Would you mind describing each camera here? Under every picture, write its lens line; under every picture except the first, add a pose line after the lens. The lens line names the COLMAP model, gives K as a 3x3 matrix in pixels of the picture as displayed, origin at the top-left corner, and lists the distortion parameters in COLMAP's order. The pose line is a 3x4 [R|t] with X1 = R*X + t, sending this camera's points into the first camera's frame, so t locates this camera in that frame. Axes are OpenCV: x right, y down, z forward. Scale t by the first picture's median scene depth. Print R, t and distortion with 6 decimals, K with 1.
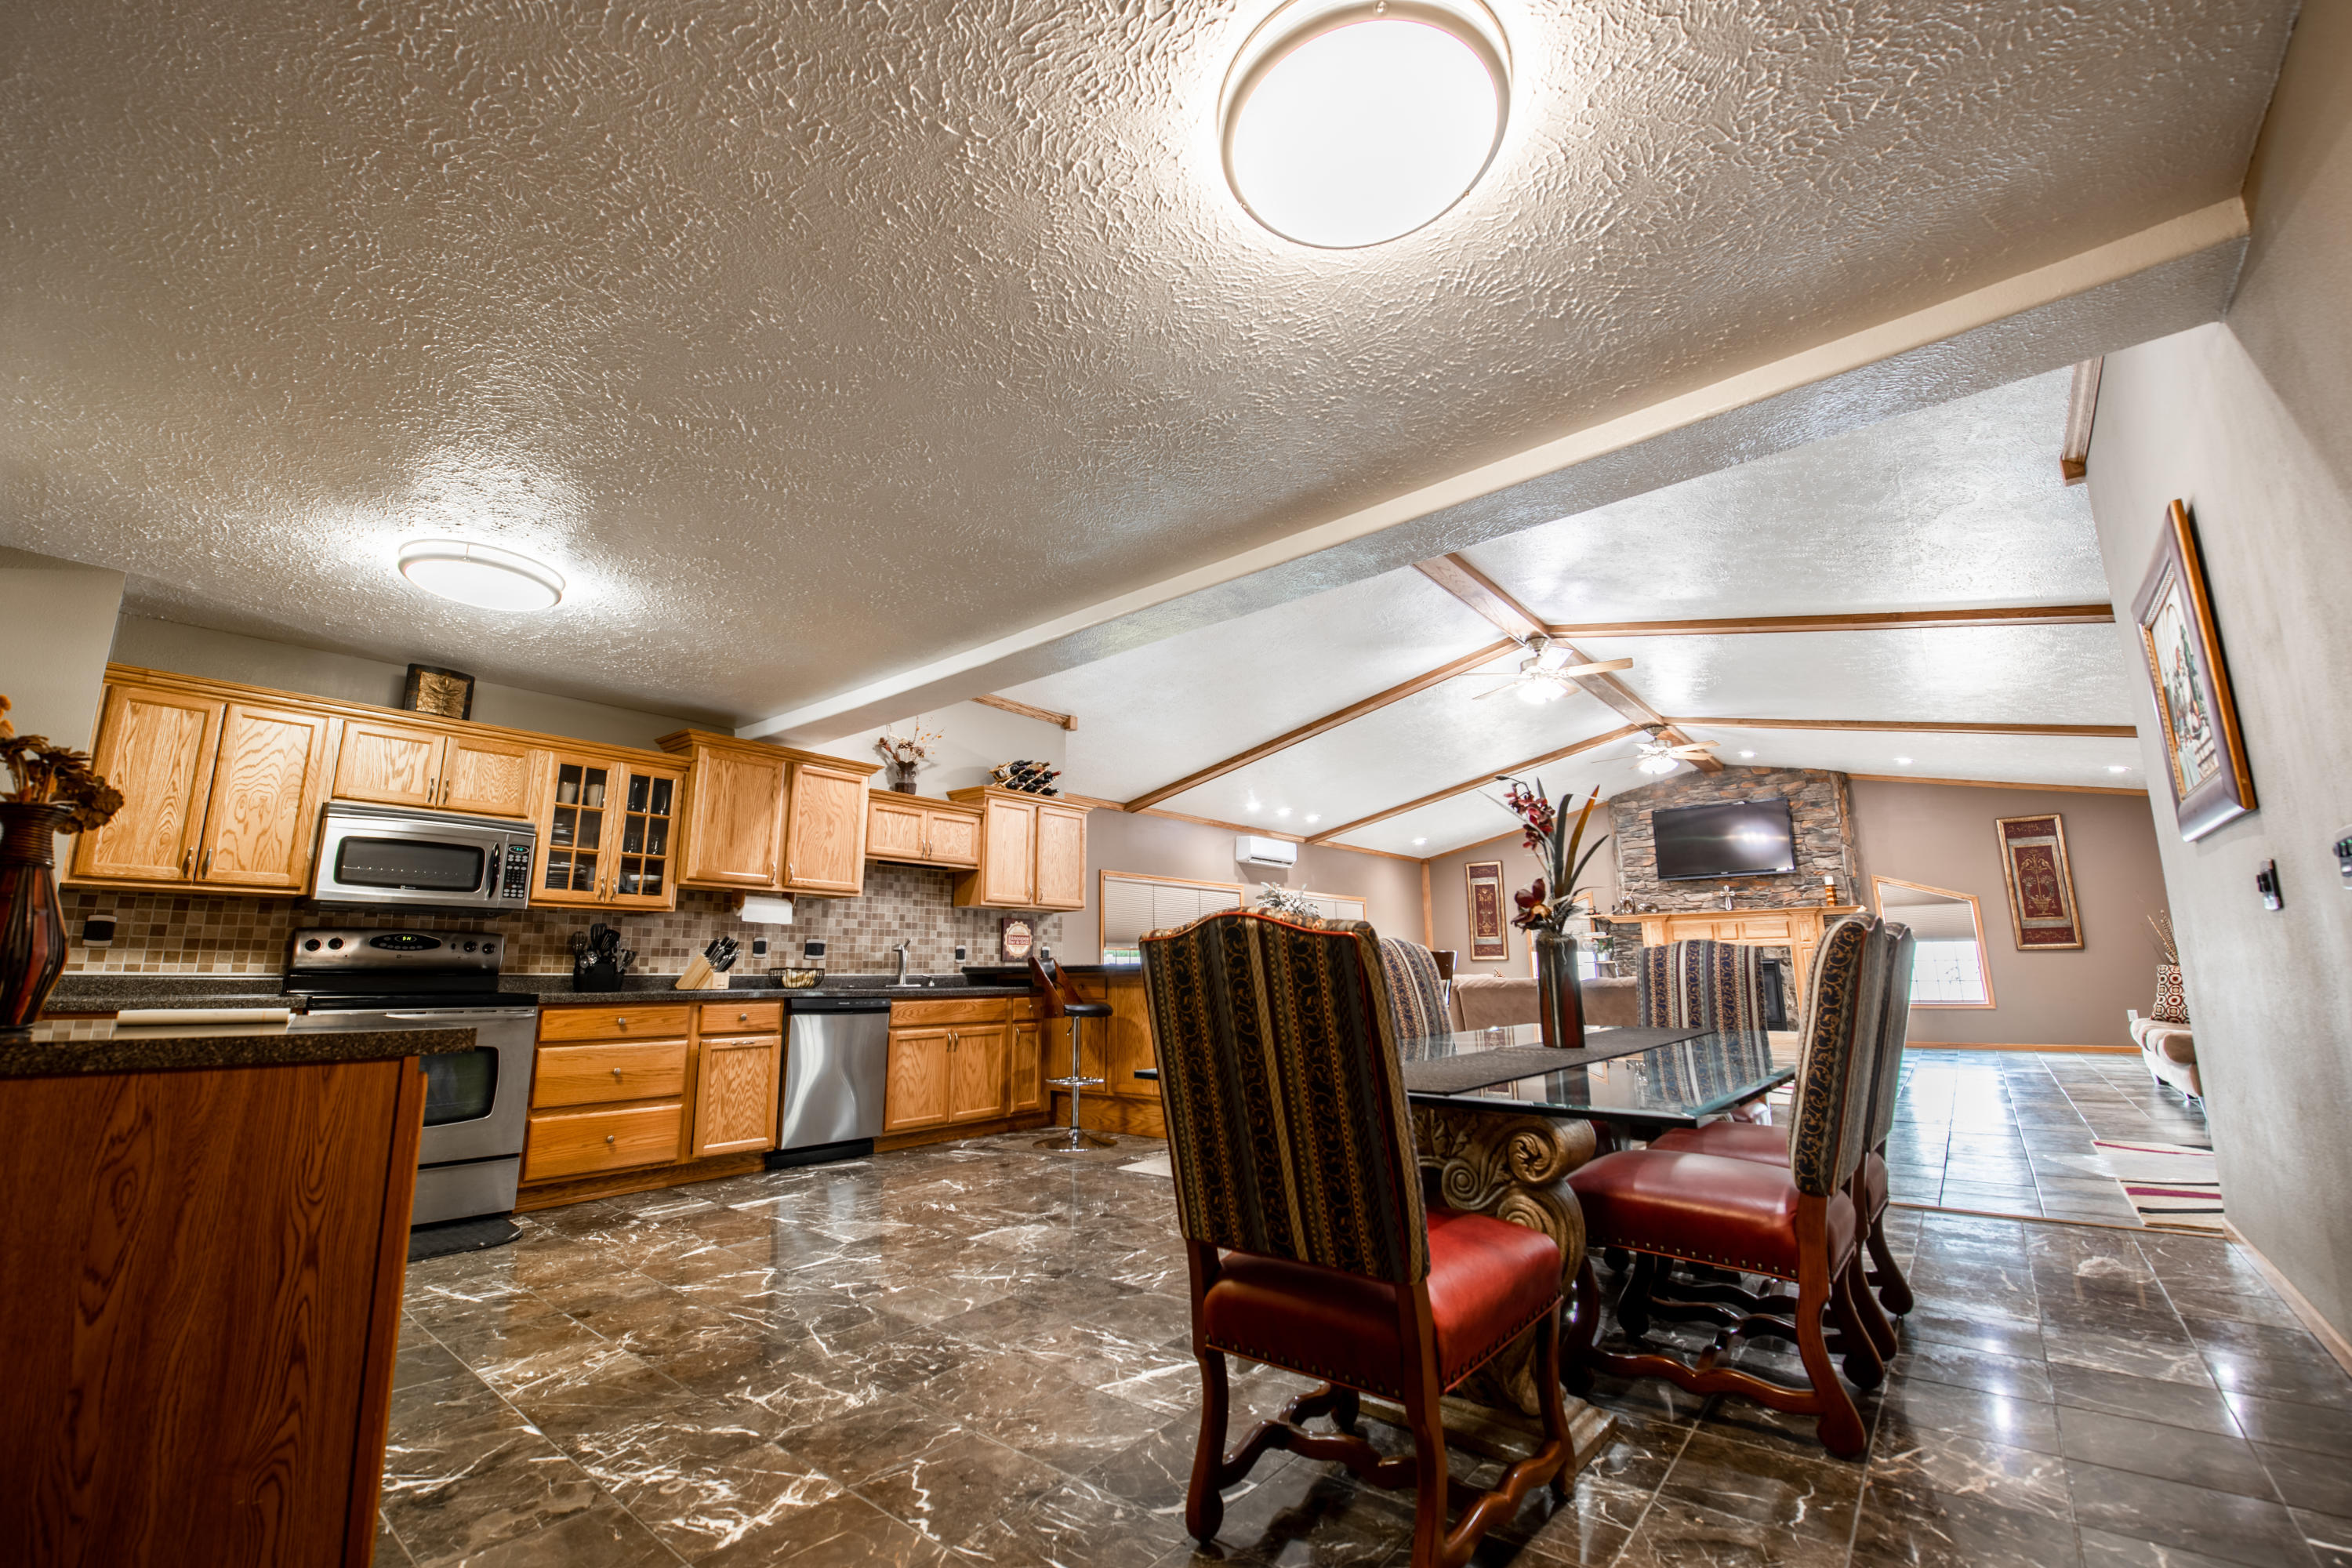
lens RADIAL K [[950.6, 0, 1178.7], [0, 950.6, 789.0], [0, 0, 1]] dist [-0.014146, -0.003484]
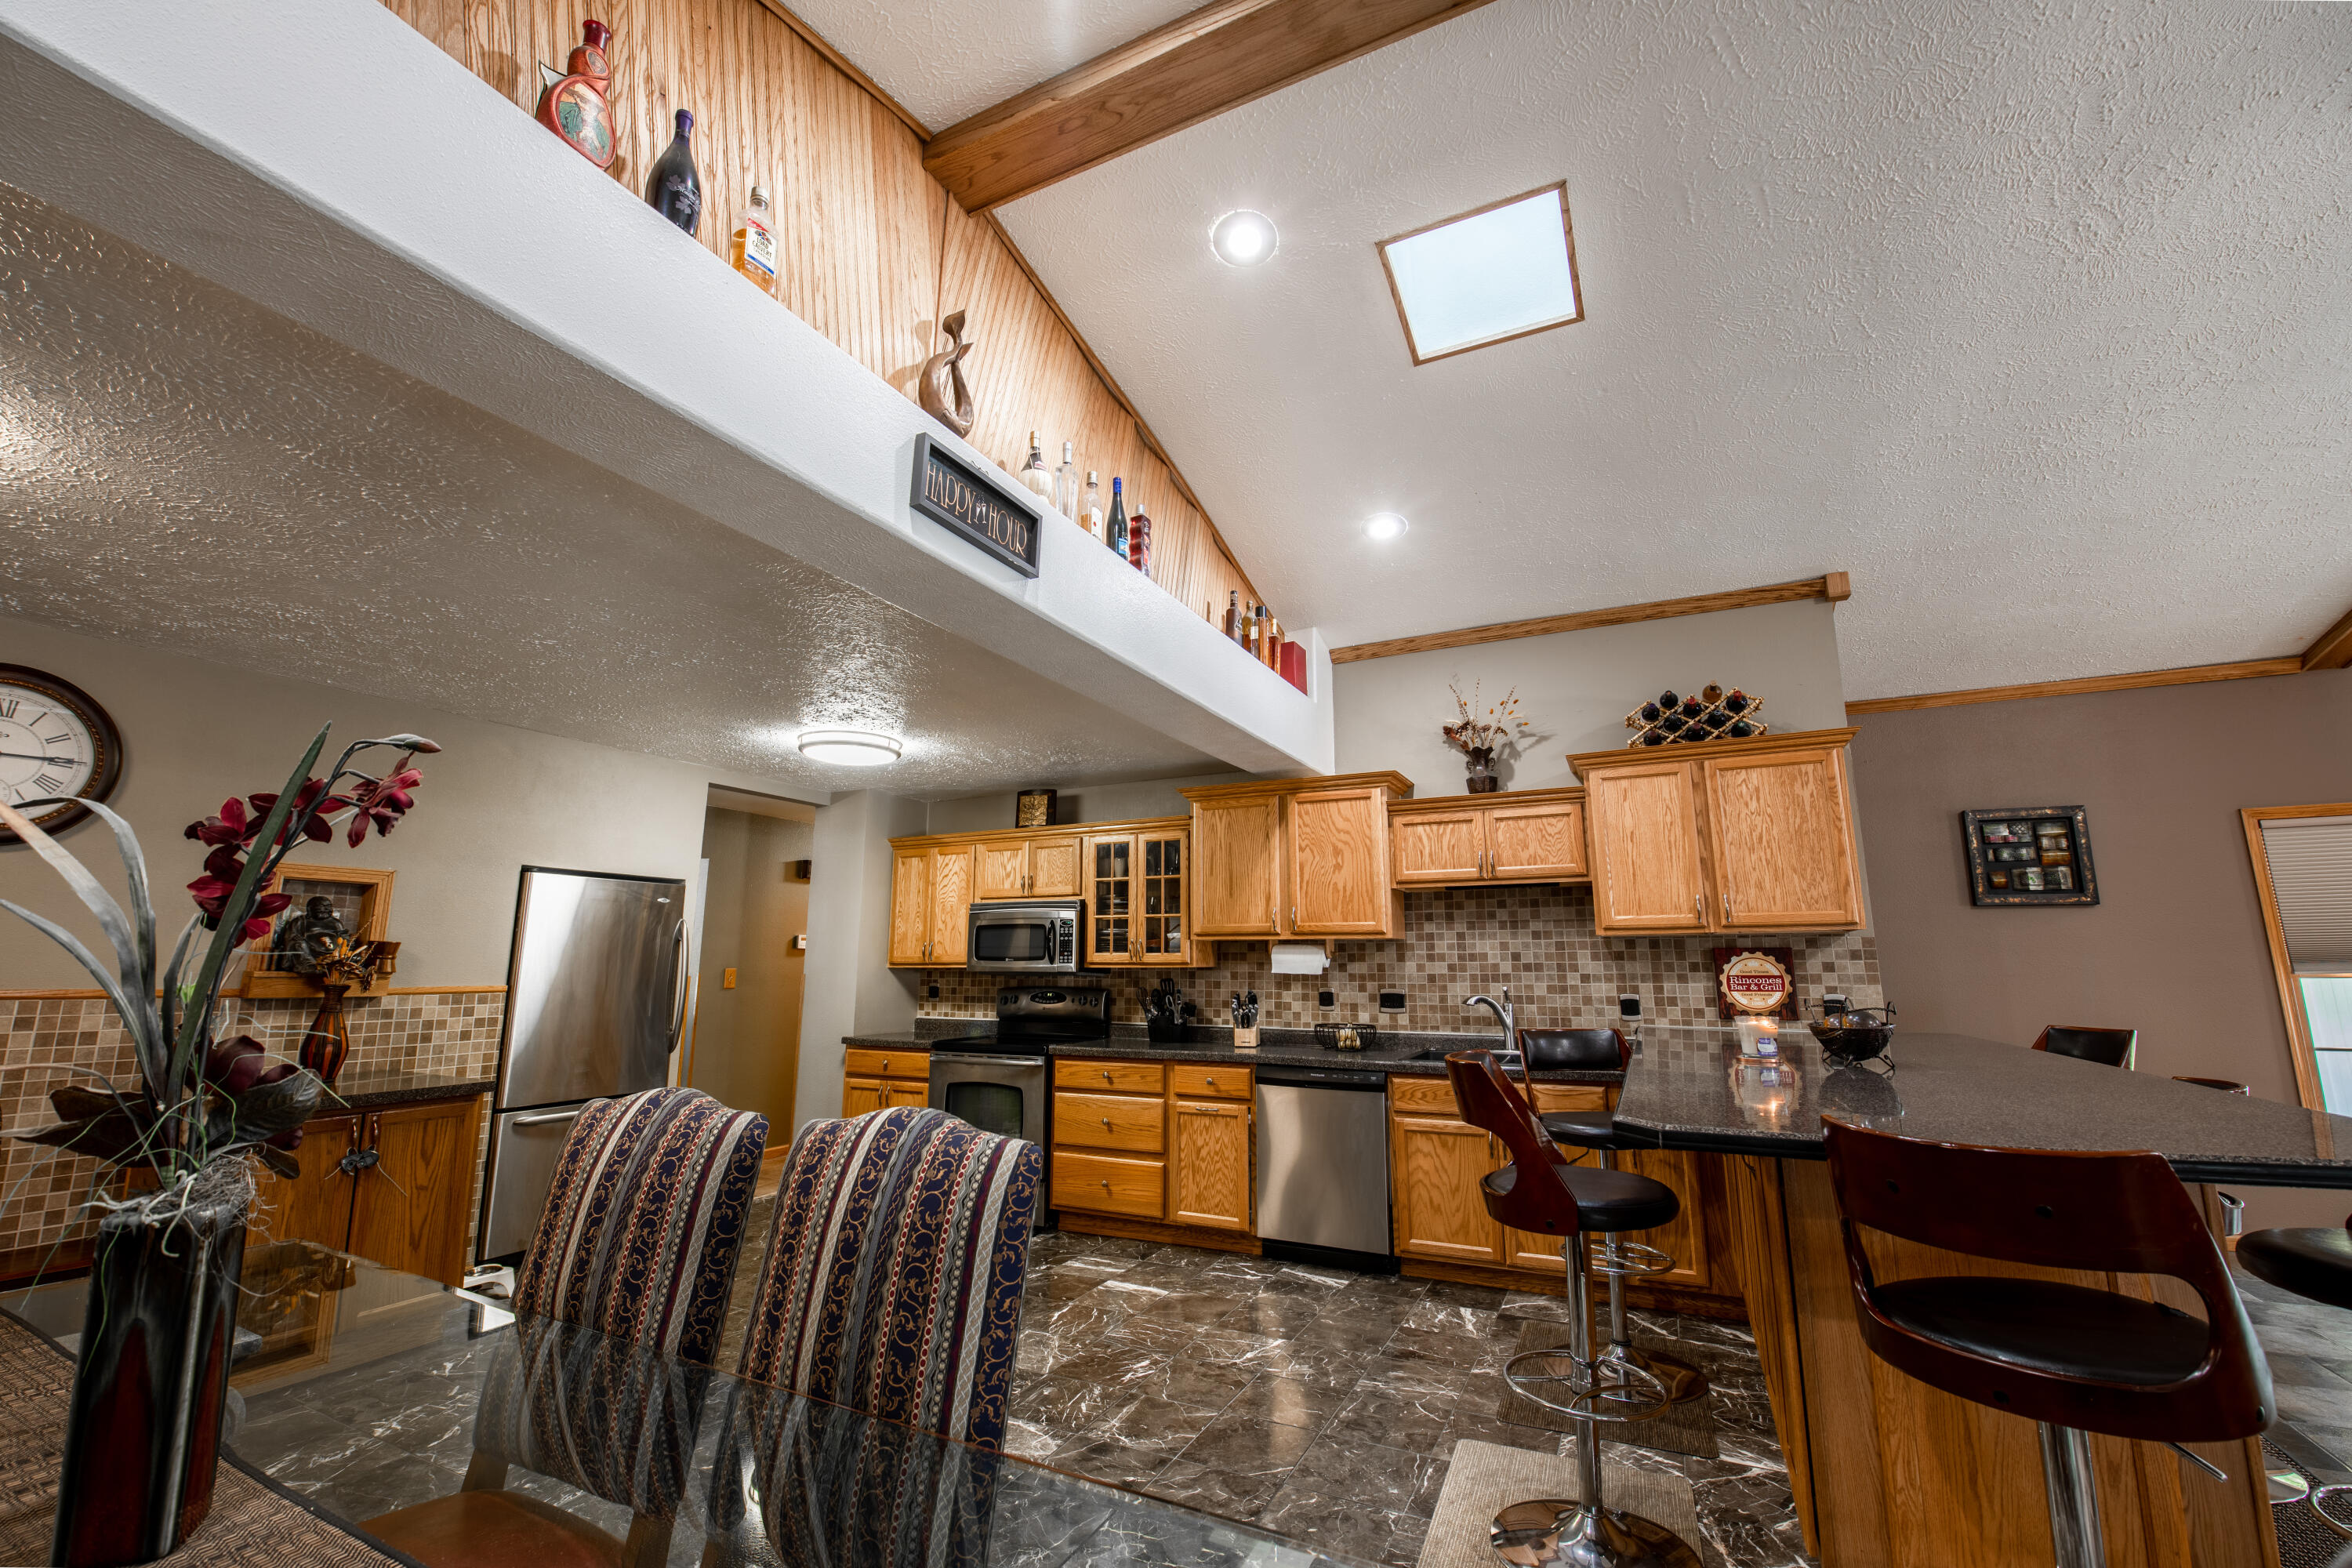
lens RADIAL K [[951.3, 0, 1176.0], [0, 951.3, 784.0], [0, 0, 1]] dist [-0.010682, -0.005121]
pose [[0.231903, -0.175962, -0.956691, 0.502315], [0.185970, 0.973382, -0.133953, 0.074090], [0.954797, -0.146852, 0.258454, 0.778590]]
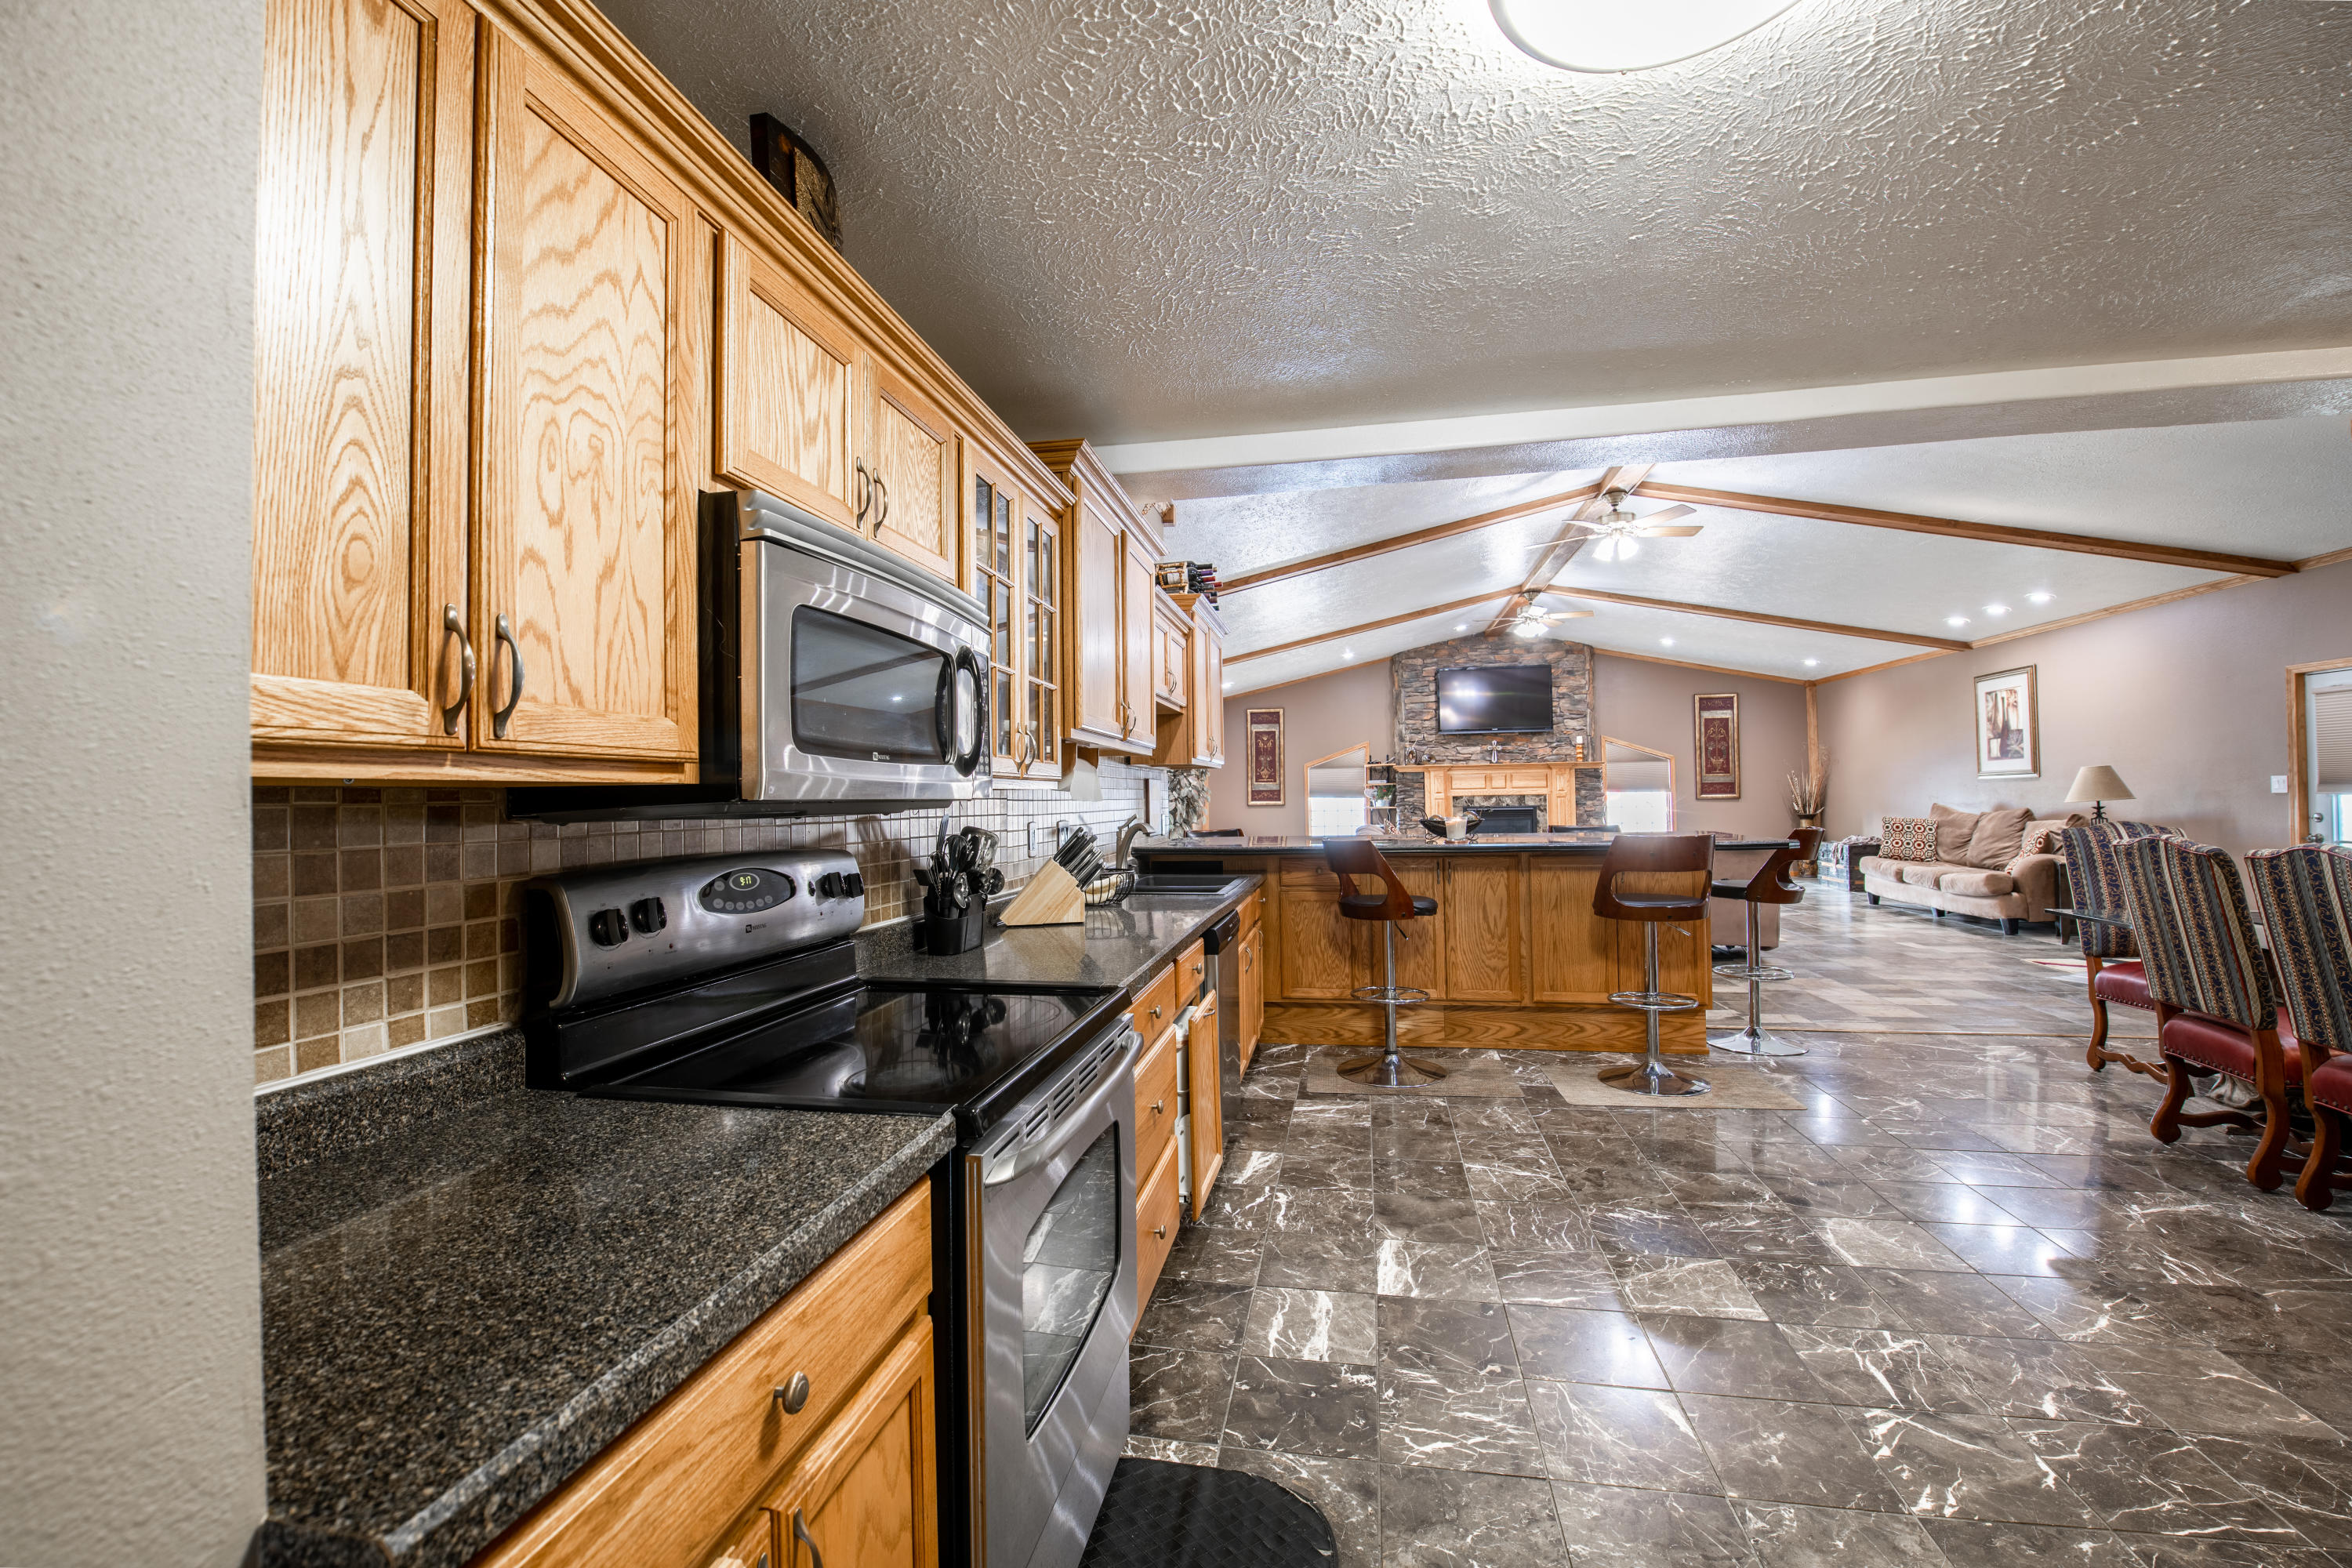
lens RADIAL K [[951.3, 0, 1176.0], [0, 951.3, 784.0], [0, 0, 1]] dist [-0.010682, -0.005121]
pose [[0.877713, 0.000635, 0.479187, -0.765904], [-0.082321, 0.985332, 0.149479, 0.042306], [-0.472063, -0.170647, 0.864891, 0.526006]]
